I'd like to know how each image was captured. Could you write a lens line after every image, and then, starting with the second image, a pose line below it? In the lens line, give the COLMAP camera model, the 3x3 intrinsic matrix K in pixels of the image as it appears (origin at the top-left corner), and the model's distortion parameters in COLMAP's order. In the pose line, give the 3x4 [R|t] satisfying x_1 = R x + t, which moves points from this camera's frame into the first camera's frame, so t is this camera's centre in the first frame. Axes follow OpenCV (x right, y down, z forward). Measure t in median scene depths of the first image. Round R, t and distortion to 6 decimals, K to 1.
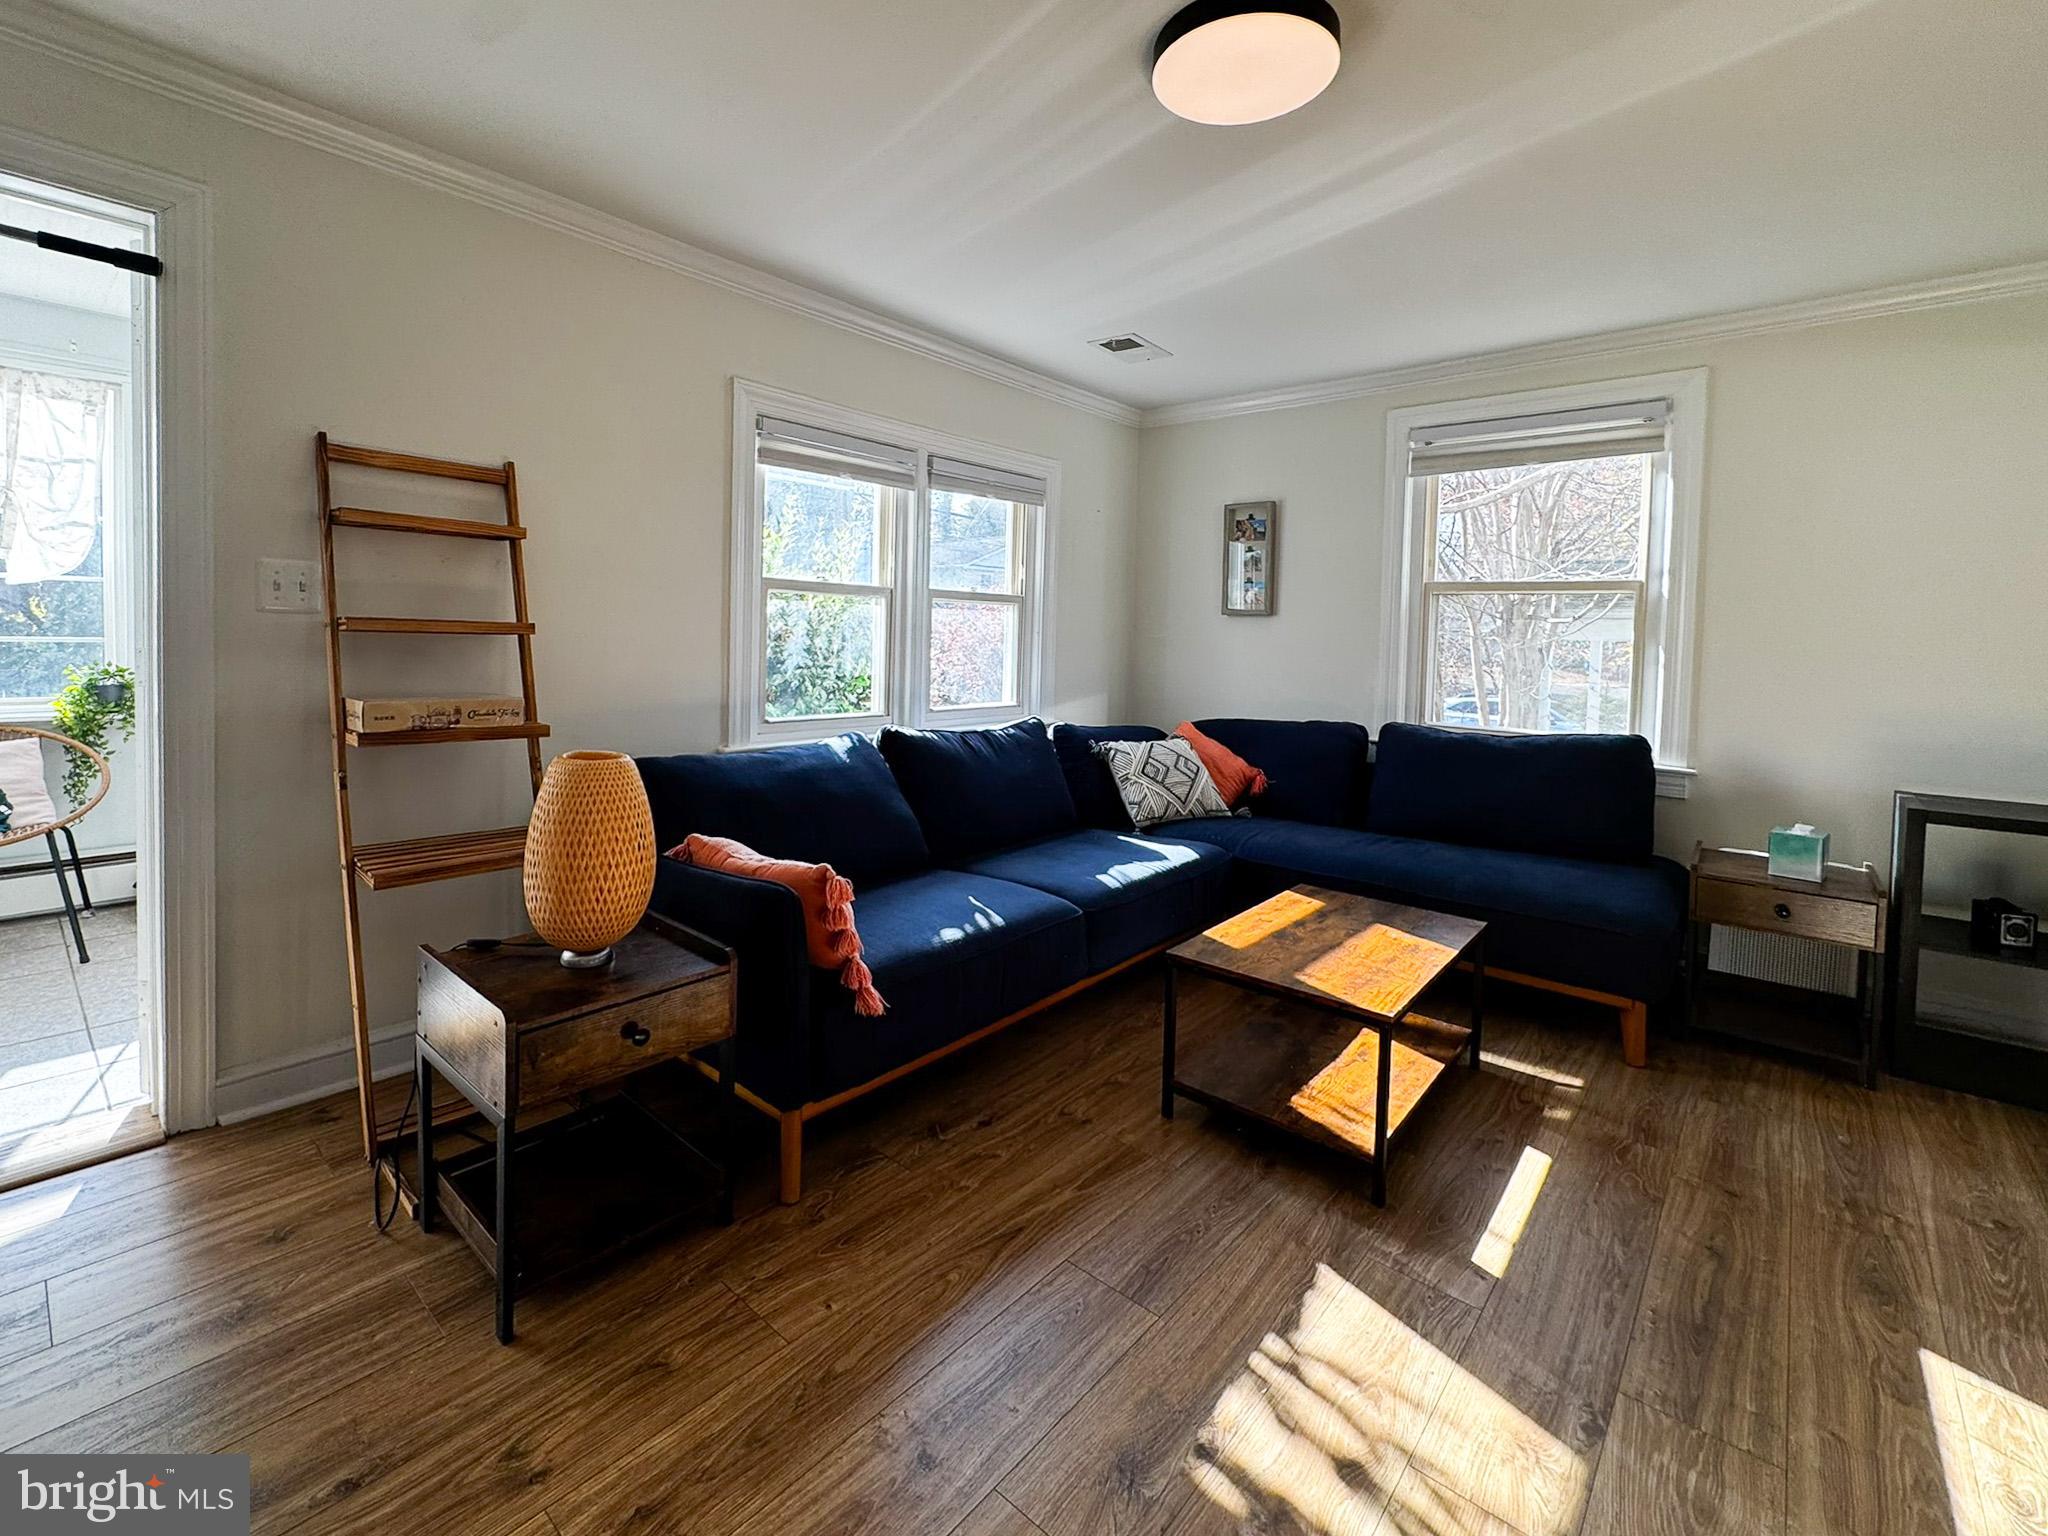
lens RADIAL K [[852.6, 0, 953.0], [0, 852.6, 679.7], [0, 0, 1]] dist [0.001829, -0.000788]
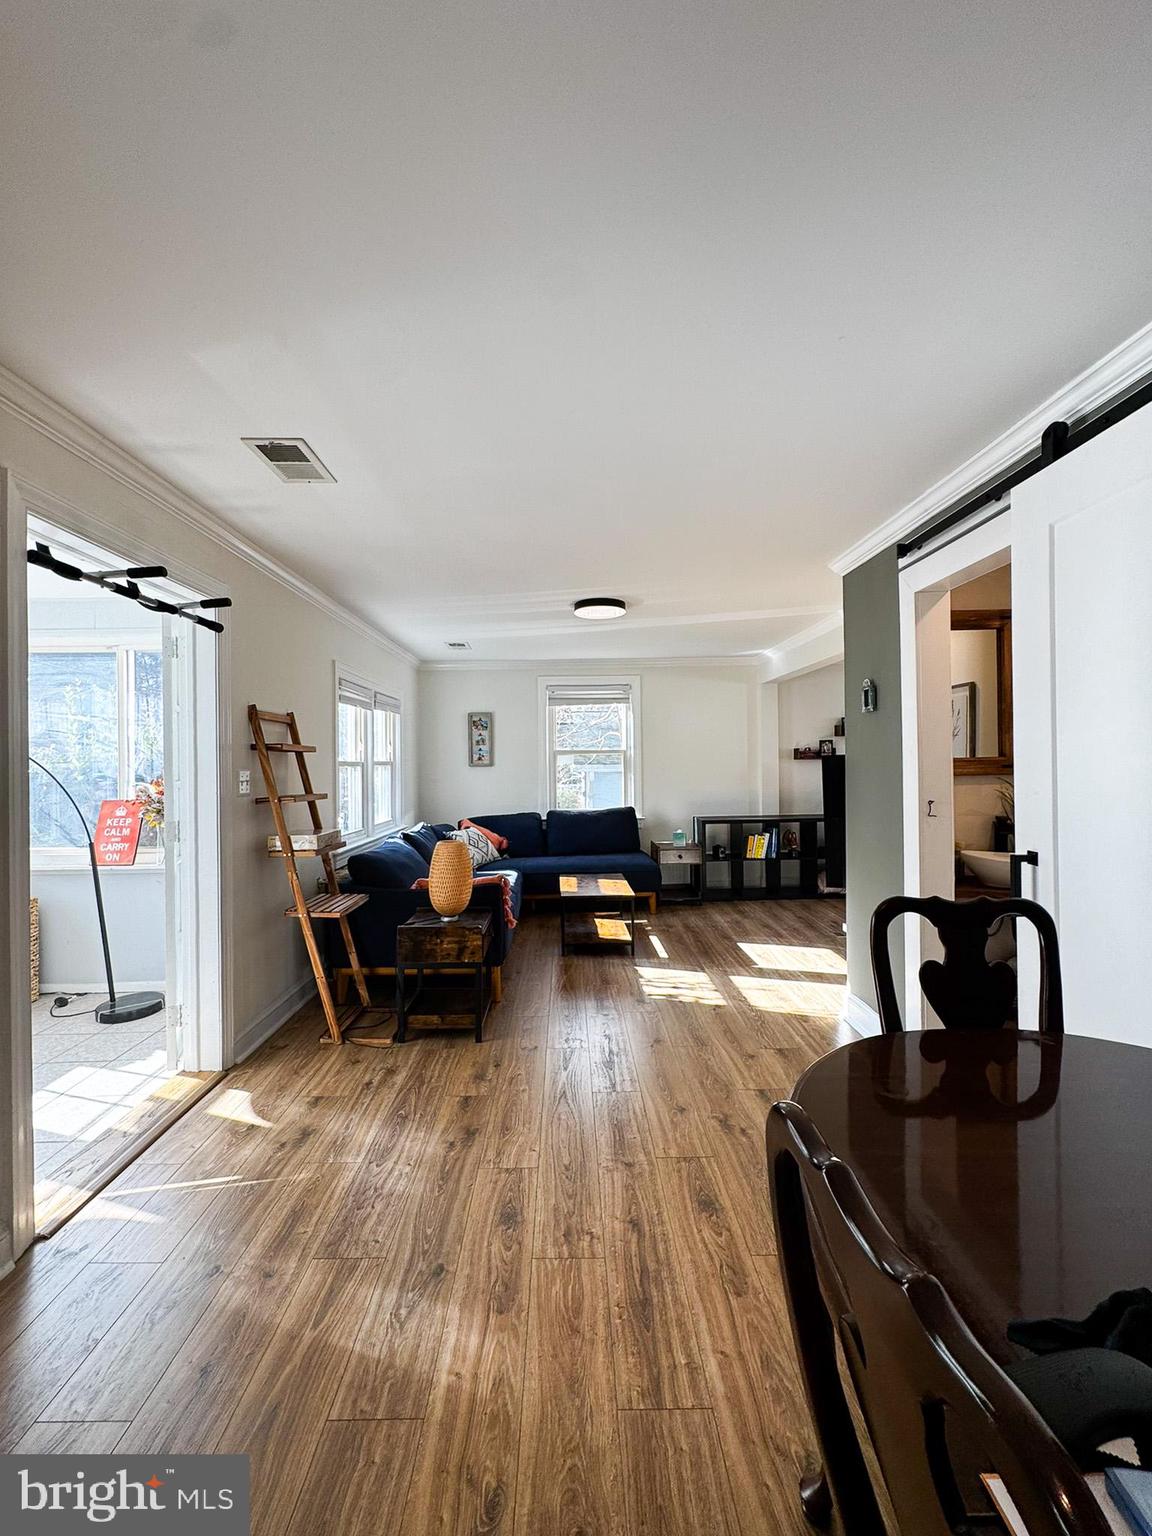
lens RADIAL K [[639.4, 0, 580.7], [0, 639.4, 759.6], [0, 0, 1]] dist [0.001829, -0.000788]
pose [[0.706723, -0.034562, 0.706646, -0.778512], [0.078739, 0.996443, -0.030012, -0.034717], [-0.703095, 0.076850, 0.706931, -0.363277]]
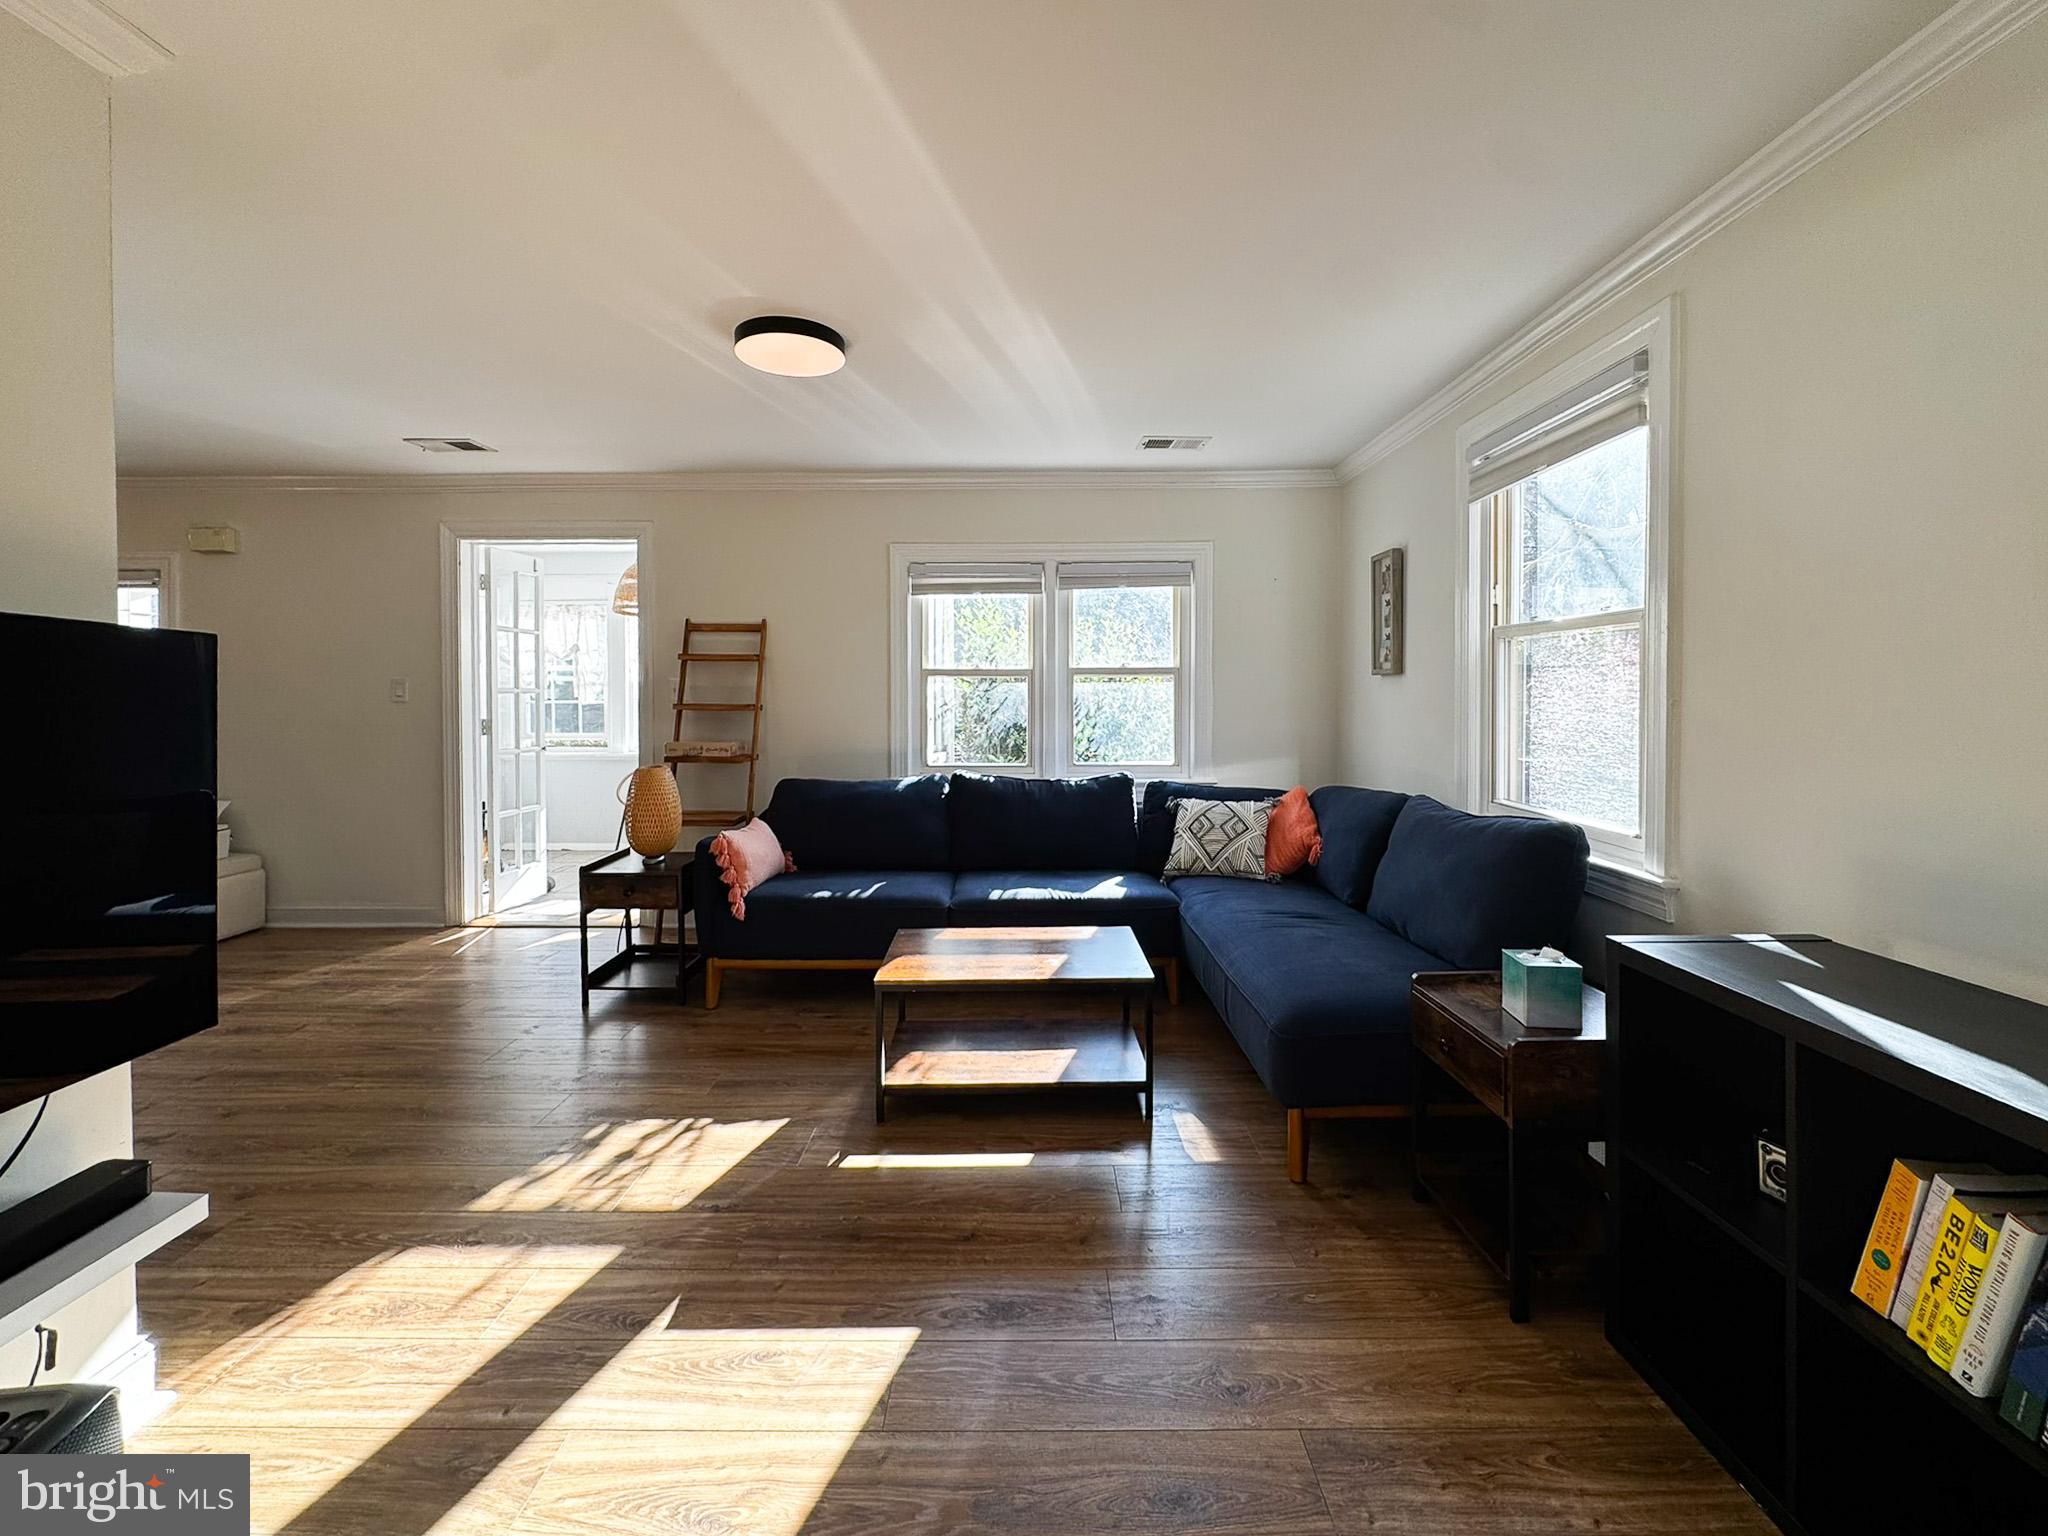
lens RADIAL K [[852.6, 0, 1044.5], [0, 852.6, 695.1], [0, 0, 1]] dist [0.001829, -0.000788]
pose [[0.673504, -0.024317, -0.738783, 1.002154], [-0.017366, 0.998662, -0.048702, -0.003473], [0.738979, 0.045631, 0.672181, 0.146289]]
